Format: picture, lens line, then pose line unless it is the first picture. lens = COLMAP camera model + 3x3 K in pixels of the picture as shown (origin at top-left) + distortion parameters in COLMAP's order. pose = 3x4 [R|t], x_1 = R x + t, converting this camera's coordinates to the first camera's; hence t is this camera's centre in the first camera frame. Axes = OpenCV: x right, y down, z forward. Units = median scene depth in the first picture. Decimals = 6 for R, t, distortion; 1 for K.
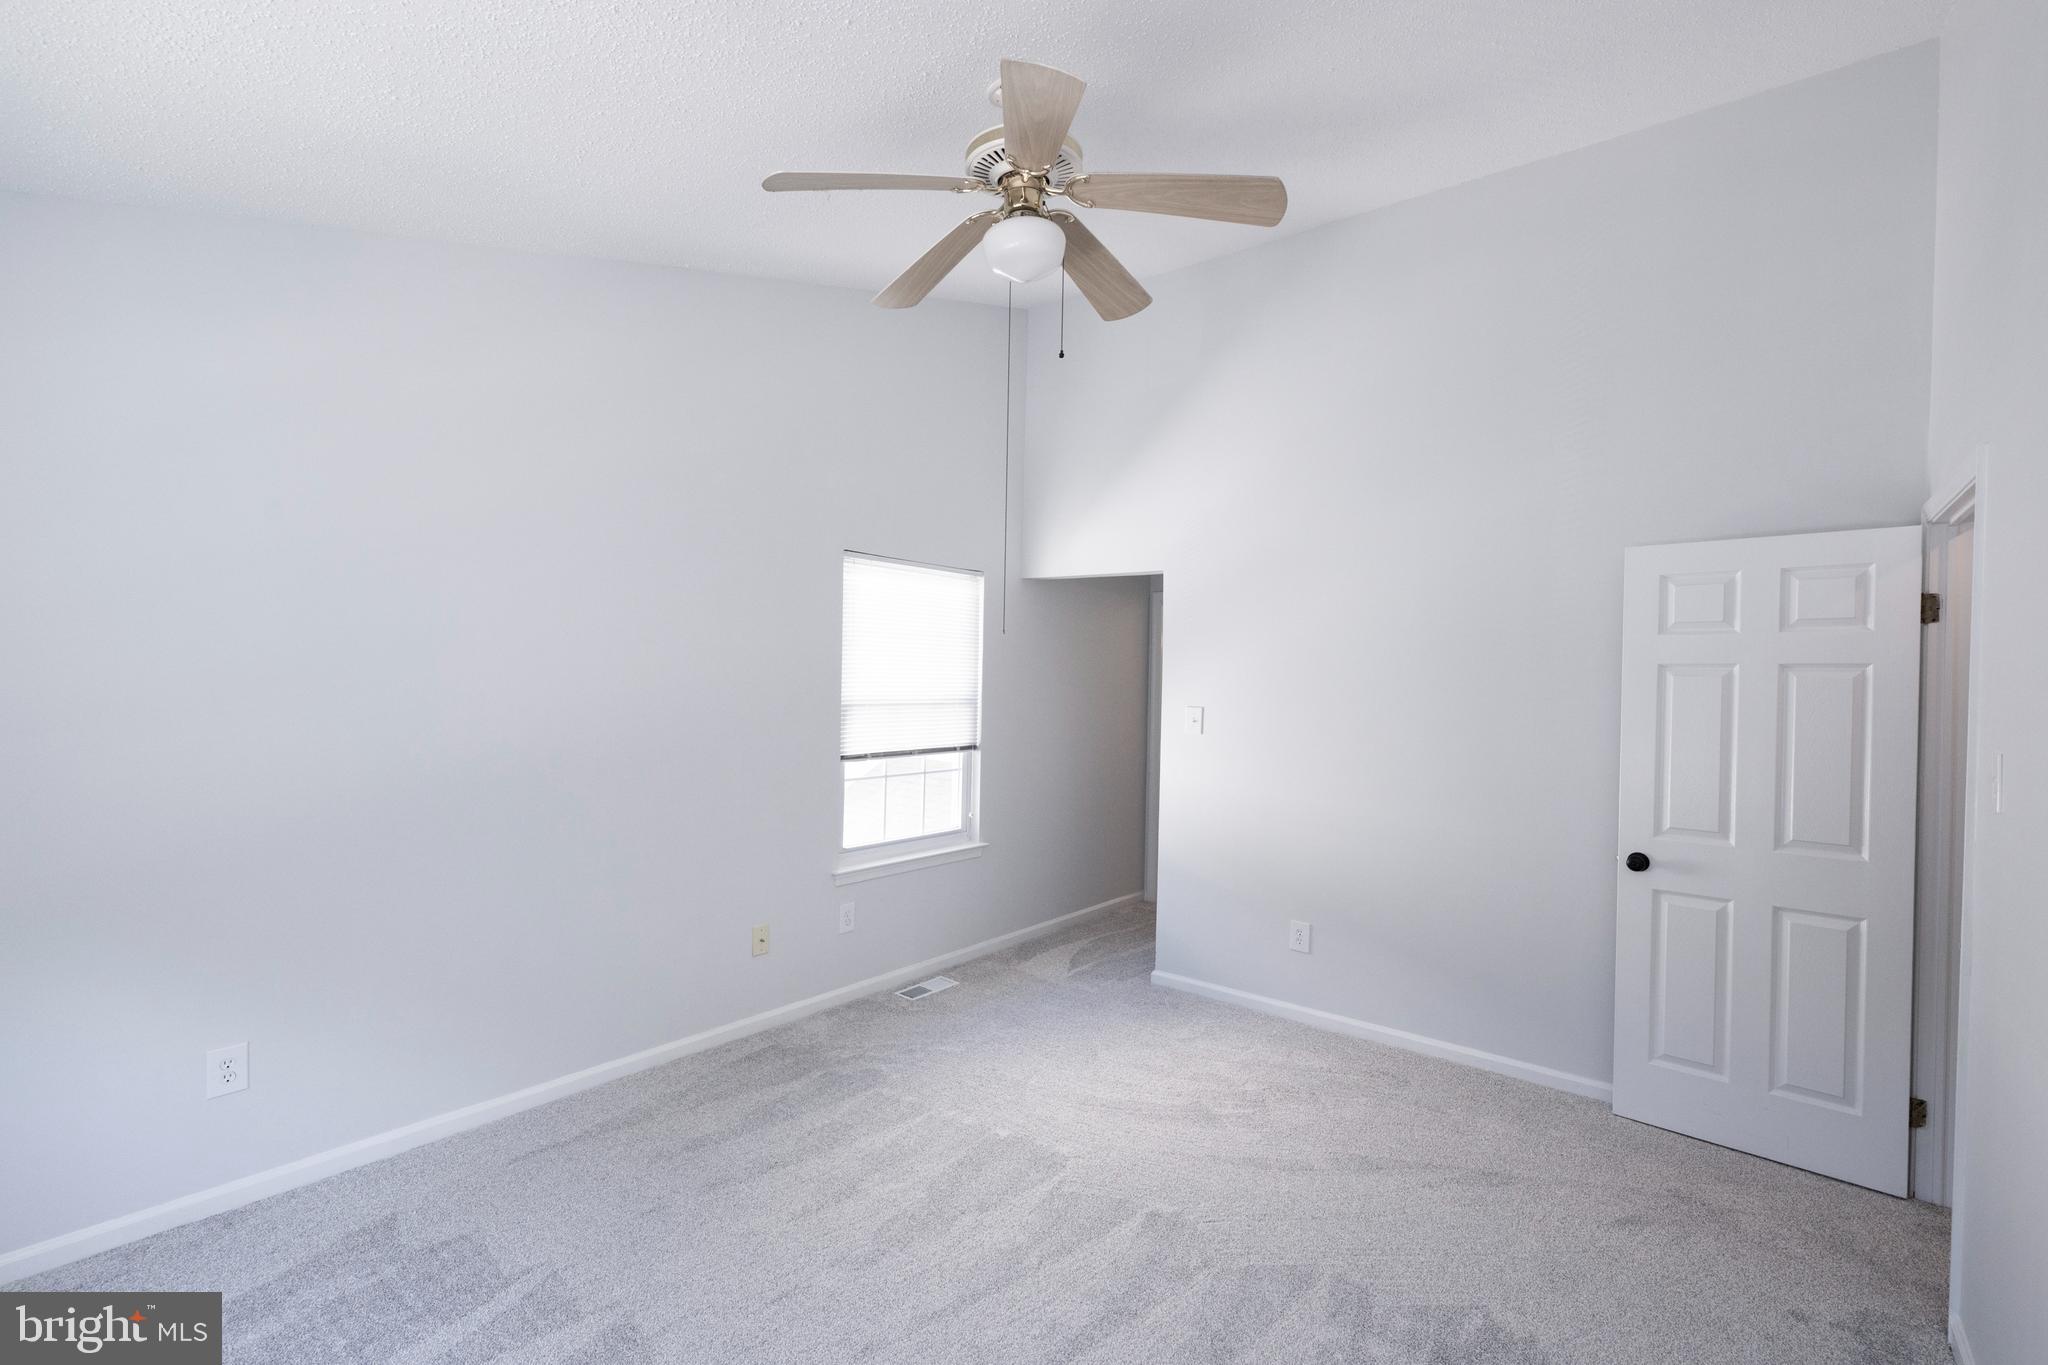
lens RADIAL K [[924.6, 0, 1013.1], [0, 924.6, 683.7], [0, 0, 1]] dist [0.002058, 0.000159]
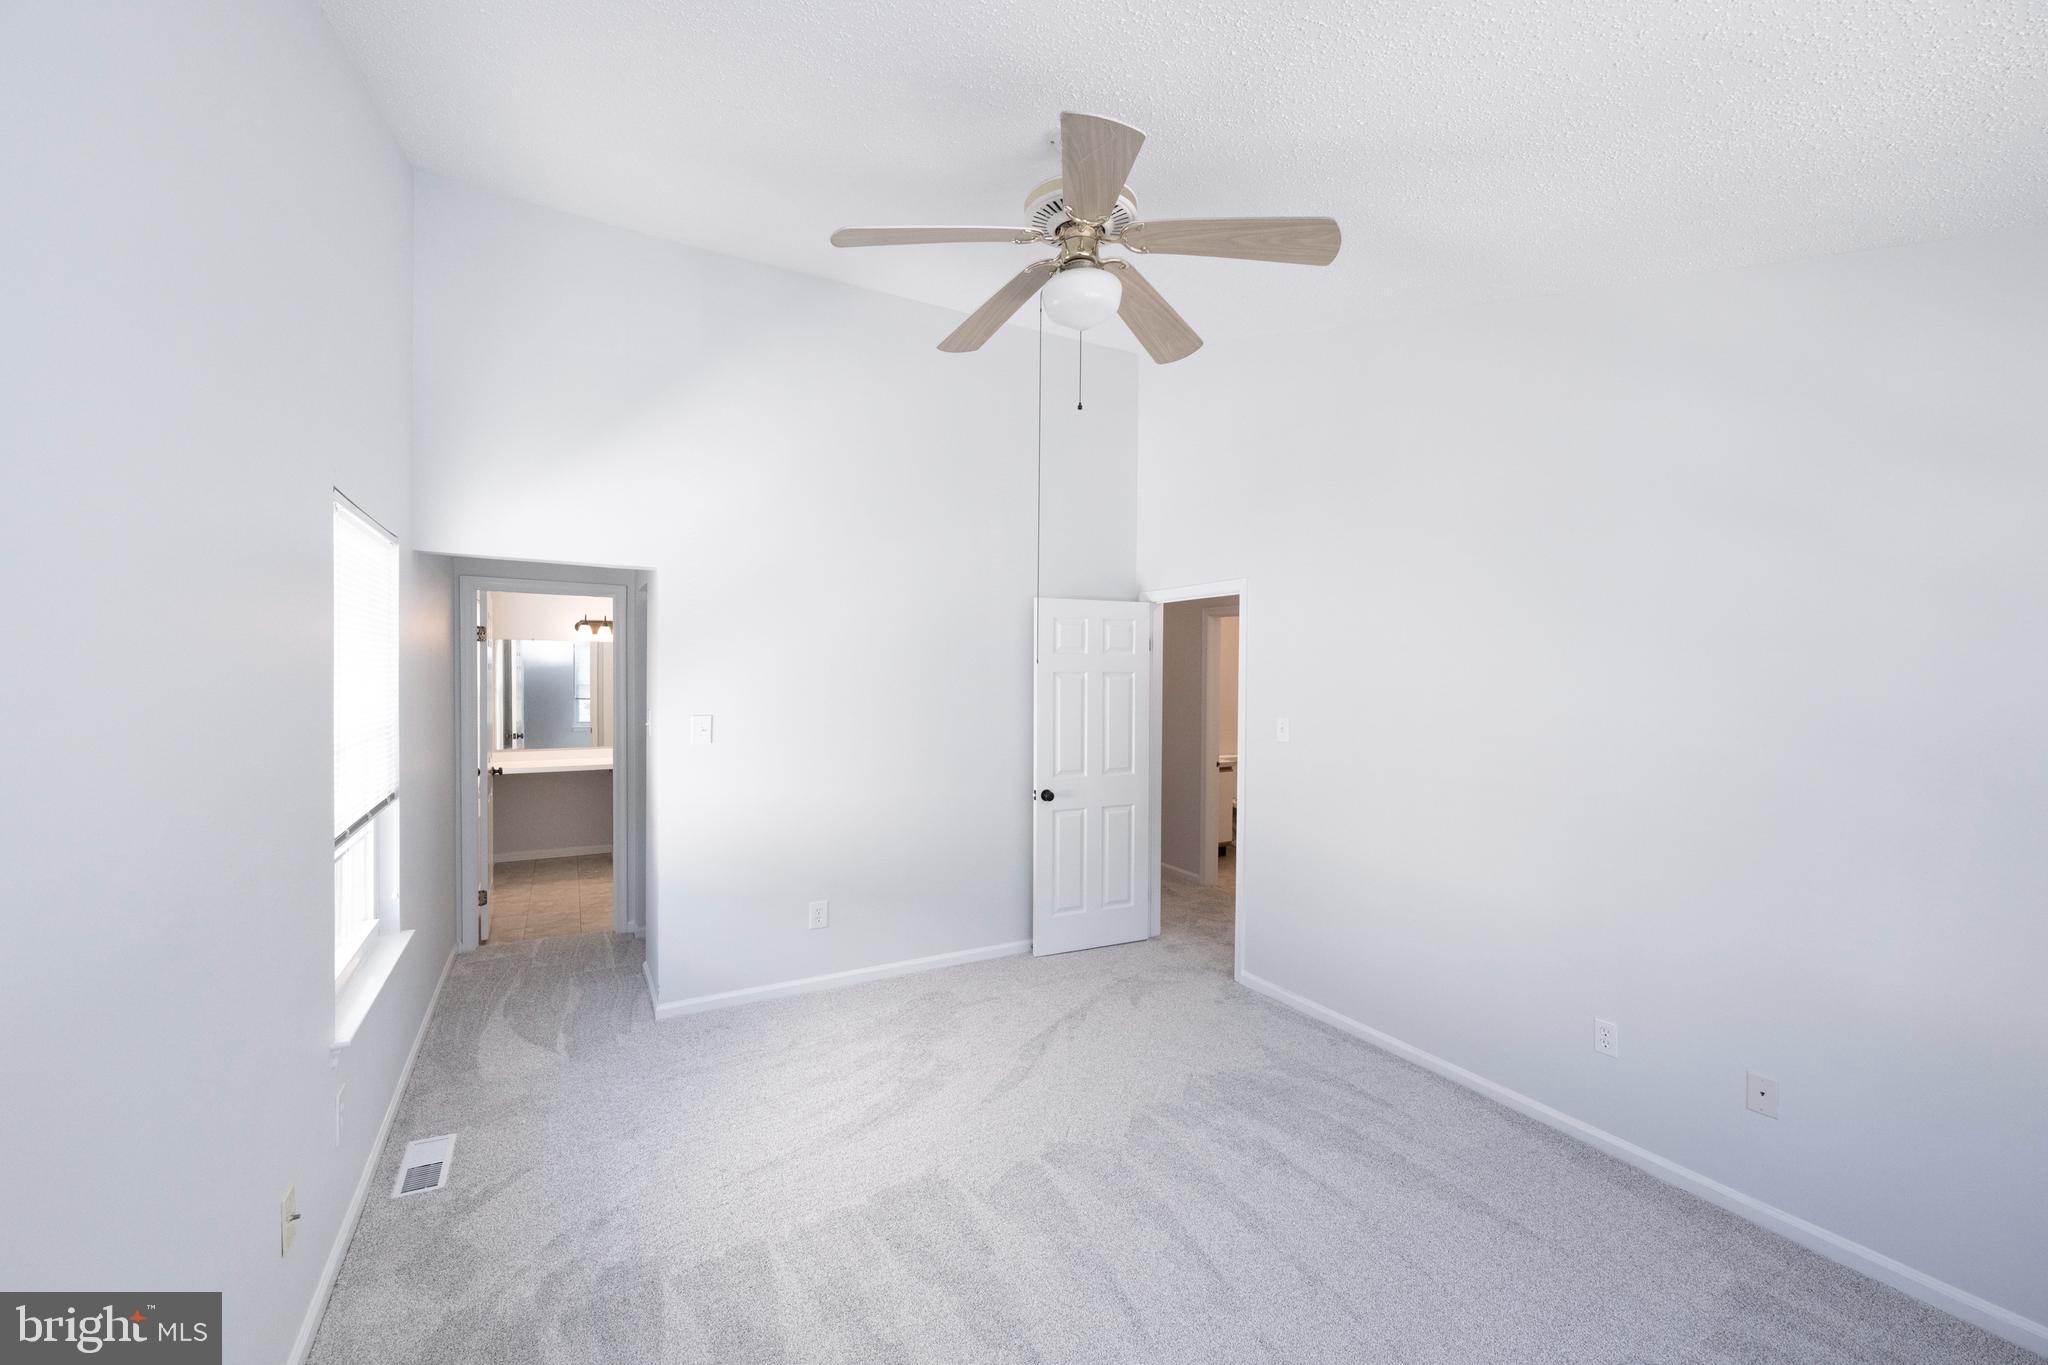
lens RADIAL K [[815.0, 0, 1013.8], [0, 815.0, 679.0], [0, 0, 1]] dist [-0.002545, 0.000023]
pose [[0.363679, -0.026632, 0.931143, -0.660981], [0.005578, 0.999636, 0.026412, -0.046744], [-0.931508, -0.004411, 0.363695, 0.545509]]
